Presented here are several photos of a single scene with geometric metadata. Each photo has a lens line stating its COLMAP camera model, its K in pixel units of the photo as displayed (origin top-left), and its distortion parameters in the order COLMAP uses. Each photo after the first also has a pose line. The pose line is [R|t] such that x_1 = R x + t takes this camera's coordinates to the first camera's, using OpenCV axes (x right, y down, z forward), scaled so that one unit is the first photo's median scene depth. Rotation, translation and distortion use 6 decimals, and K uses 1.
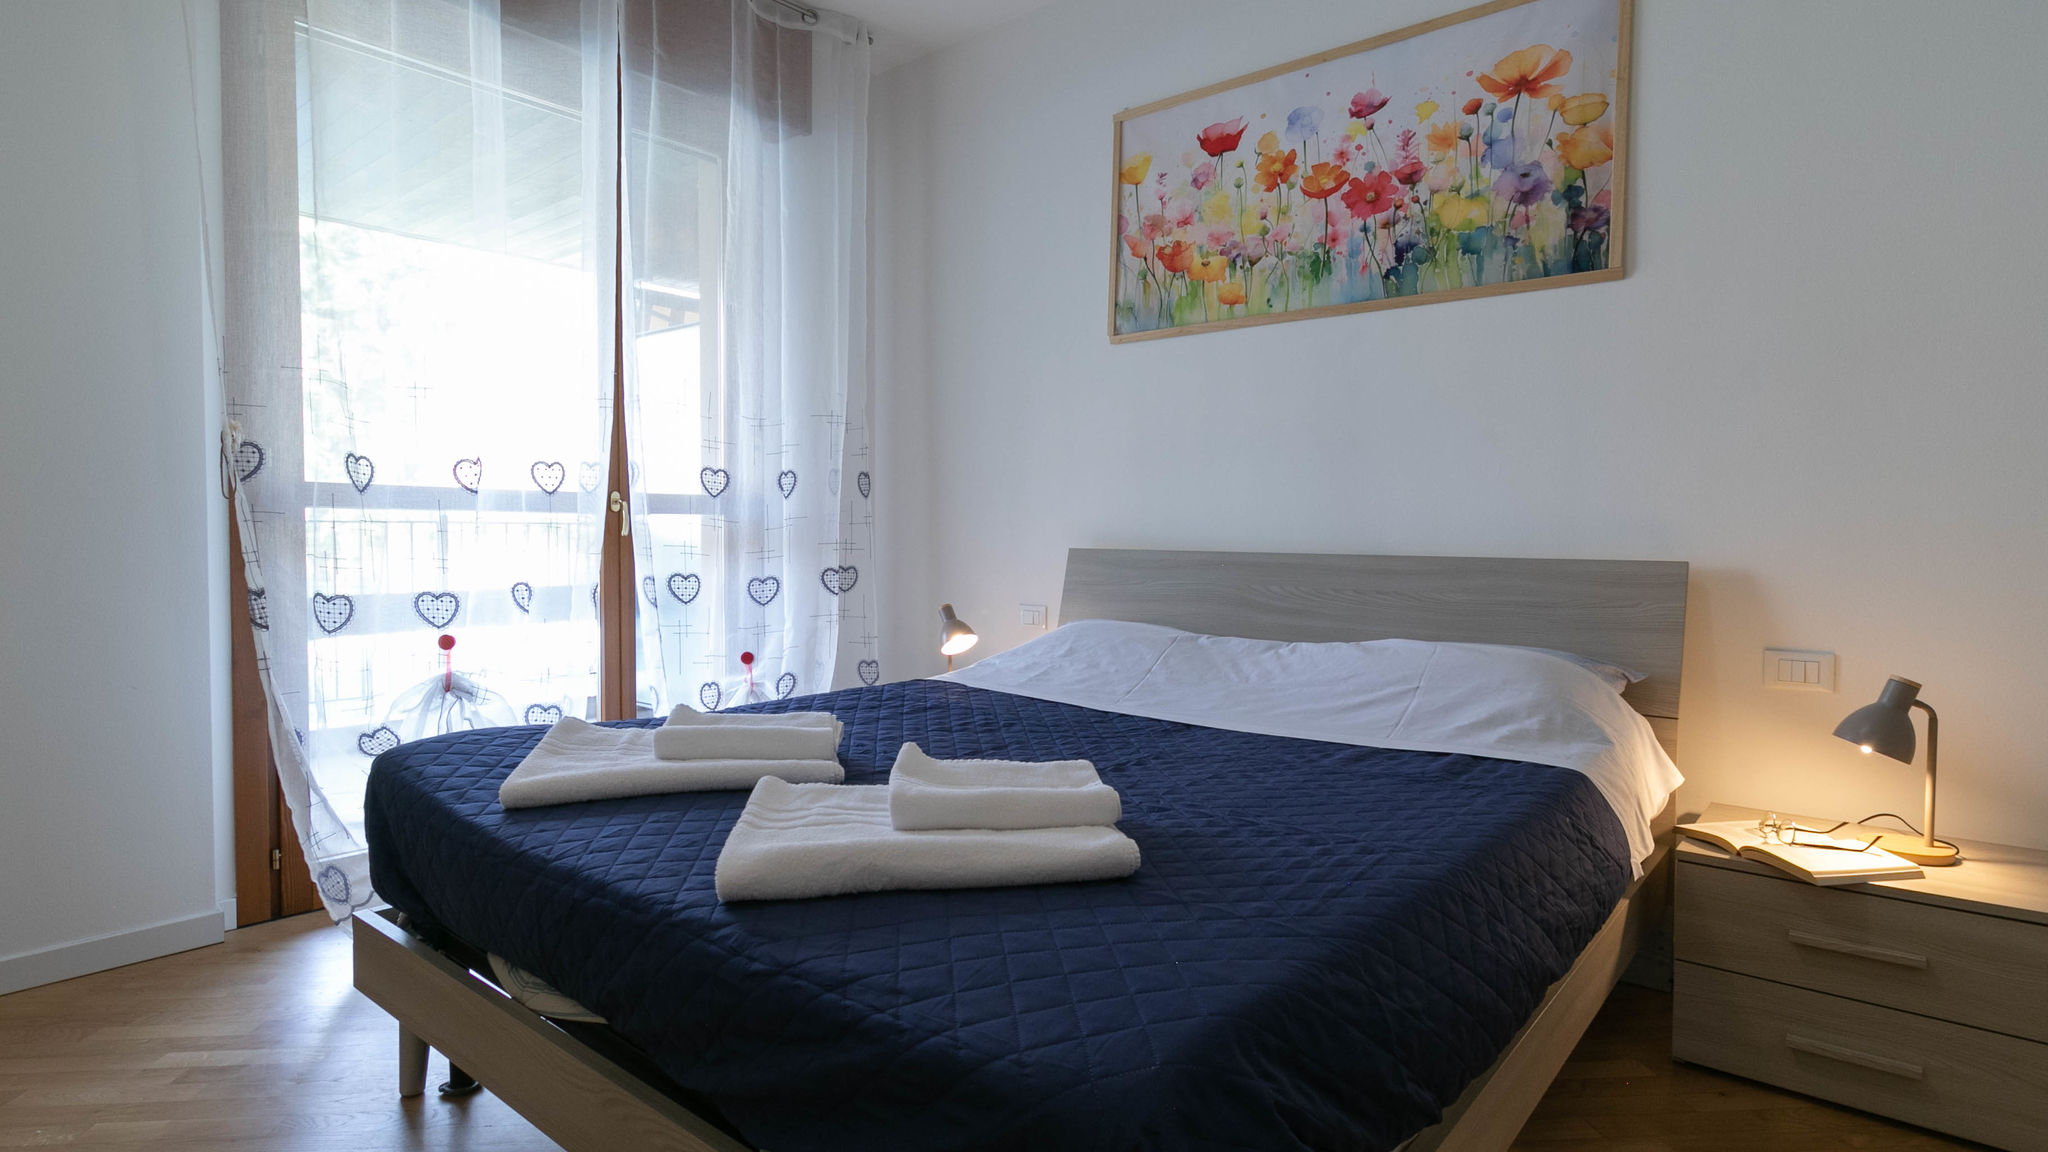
lens RADIAL K [[1049.5, 0, 1020.3], [0, 1049.5, 566.6], [0, 0, 1]] dist [-0.004489, 0.001468]
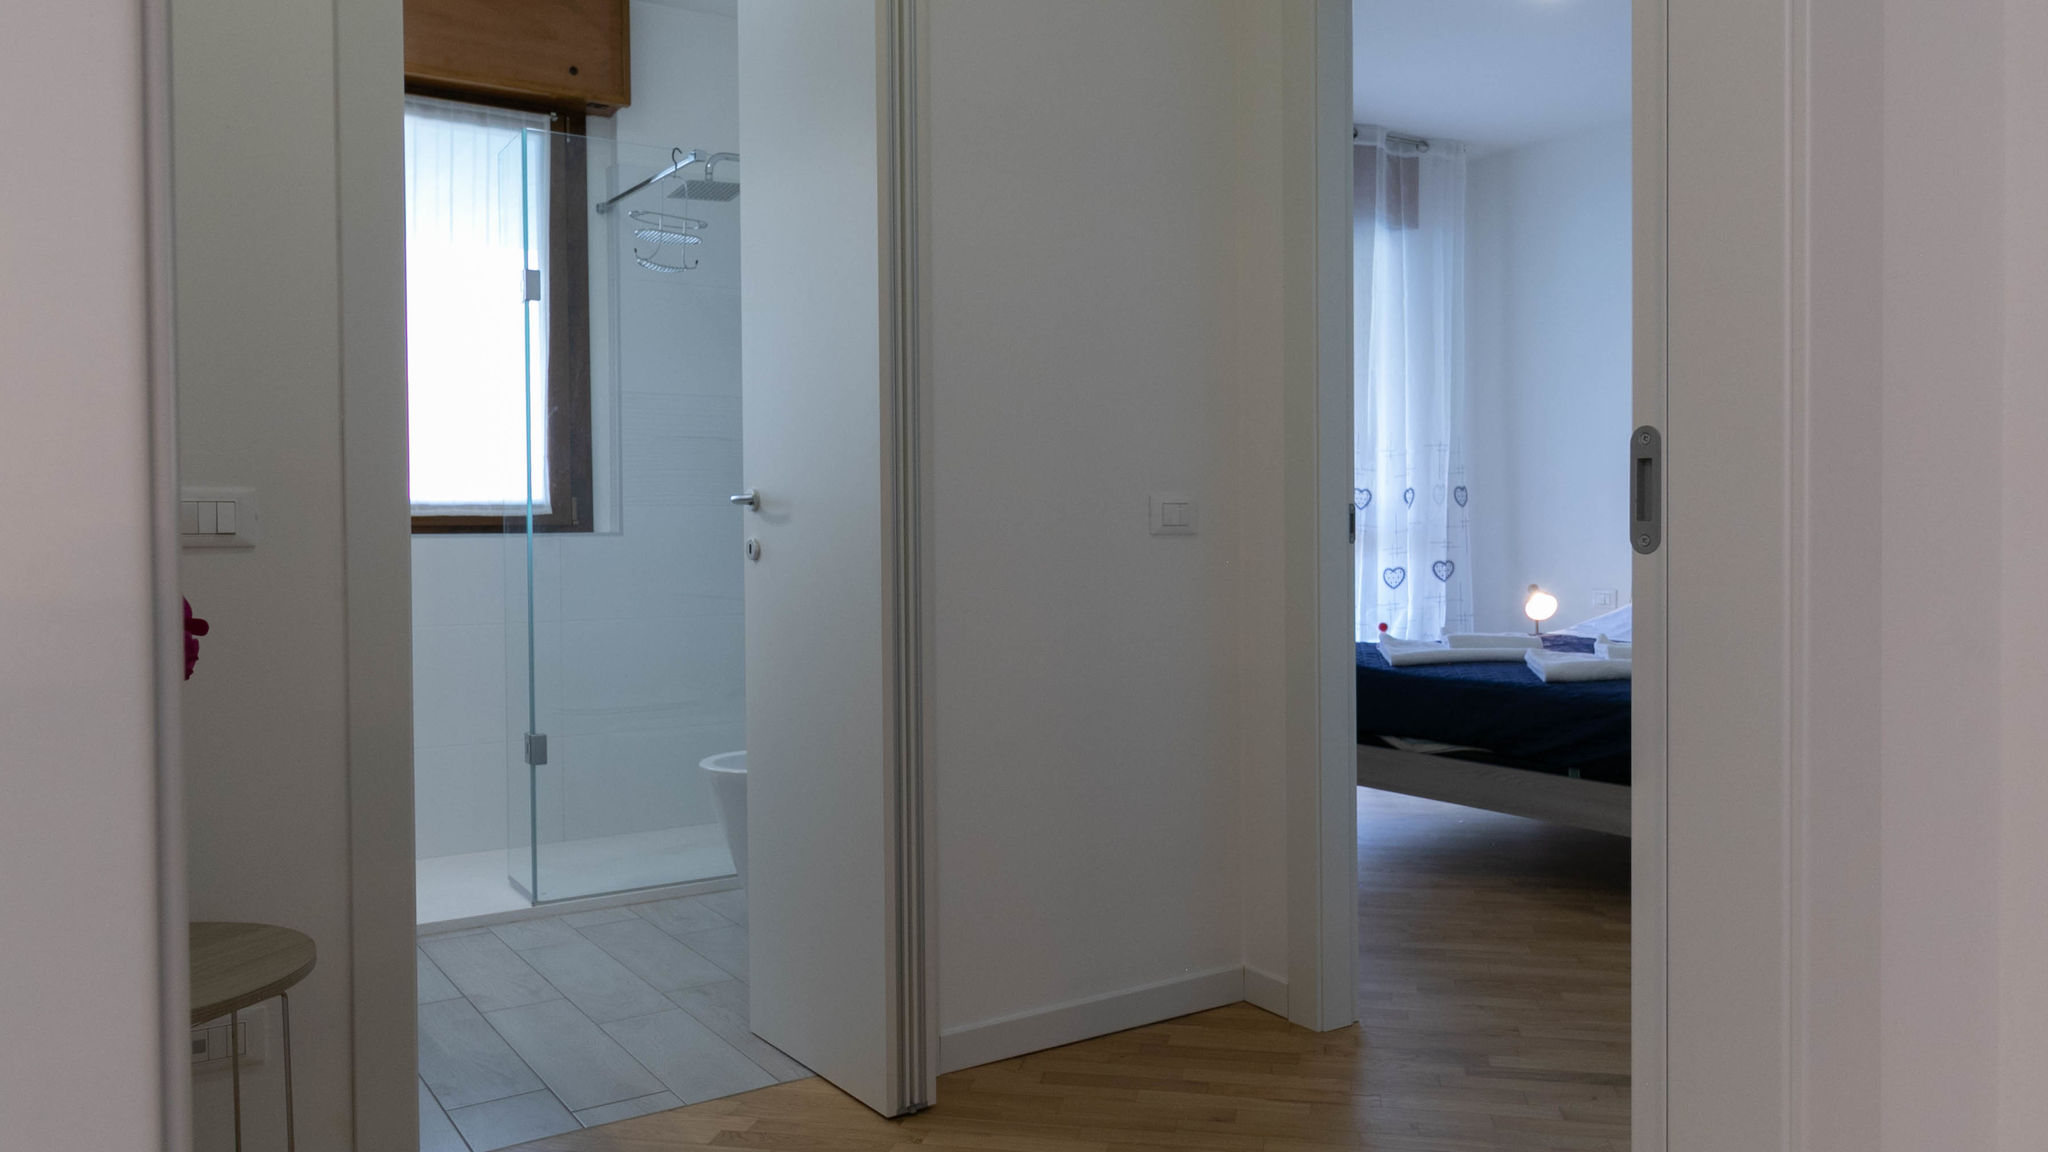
lens RADIAL K [[1459.3, 0, 1029.4], [0, 1459.3, 562.7], [0, 0, 1]] dist [0.006104, -0.002636]
pose [[0.960599, -0.008135, -0.277818, -0.202400], [0.003227, 0.999831, -0.018120, 0.041992], [0.277919, 0.016510, 0.960463, -1.078894]]
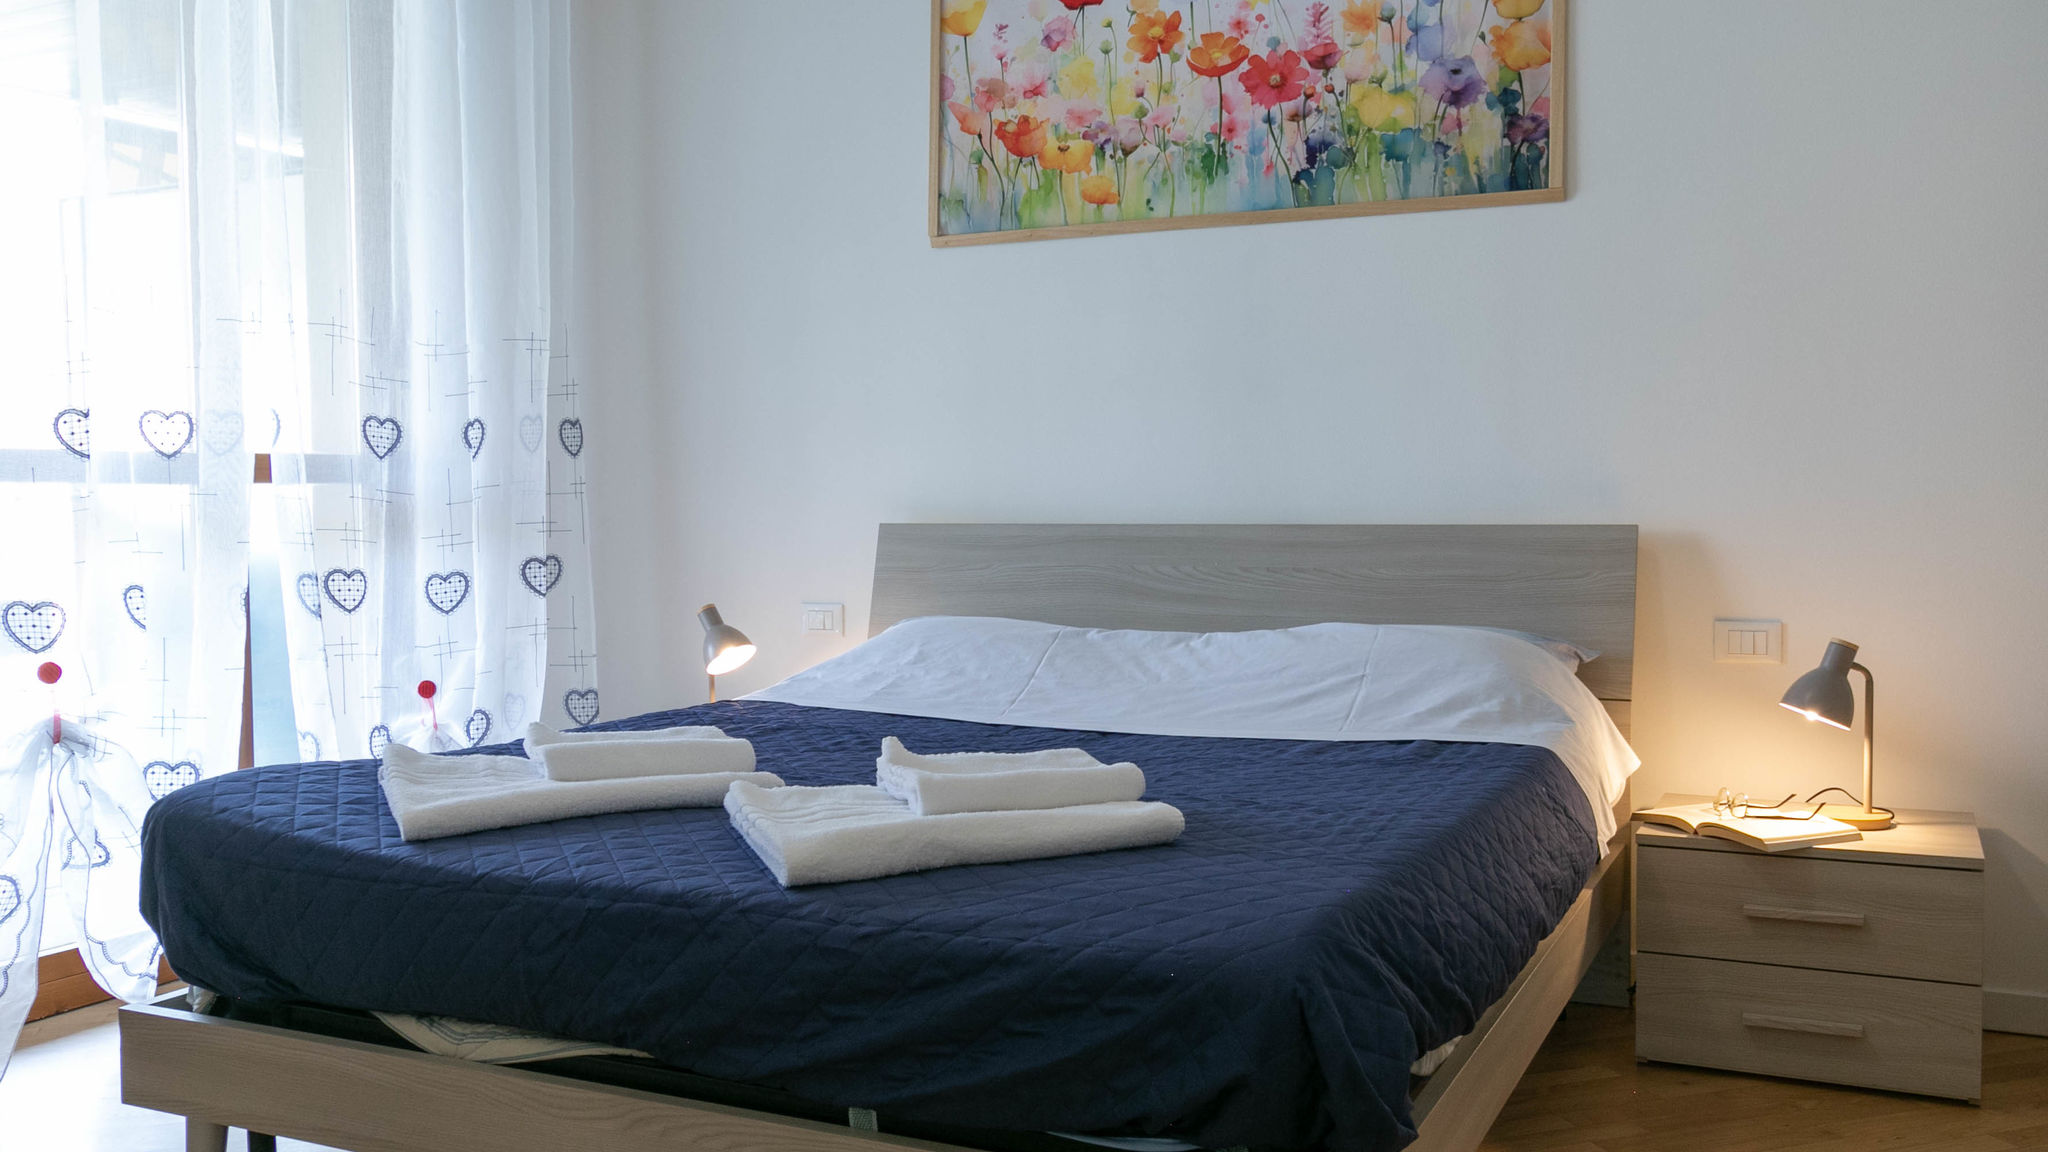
lens RADIAL K [[1773.1, 0, 997.2], [0, 1773.1, 576.3], [0, 0, 1]] dist [-0.000686, -0.012128]
pose [[0.971032, -0.024211, 0.237719, -0.197496], [0.021912, 0.999684, 0.012311, 0.006913], [-0.237942, -0.006746, 0.971256, -0.263702]]
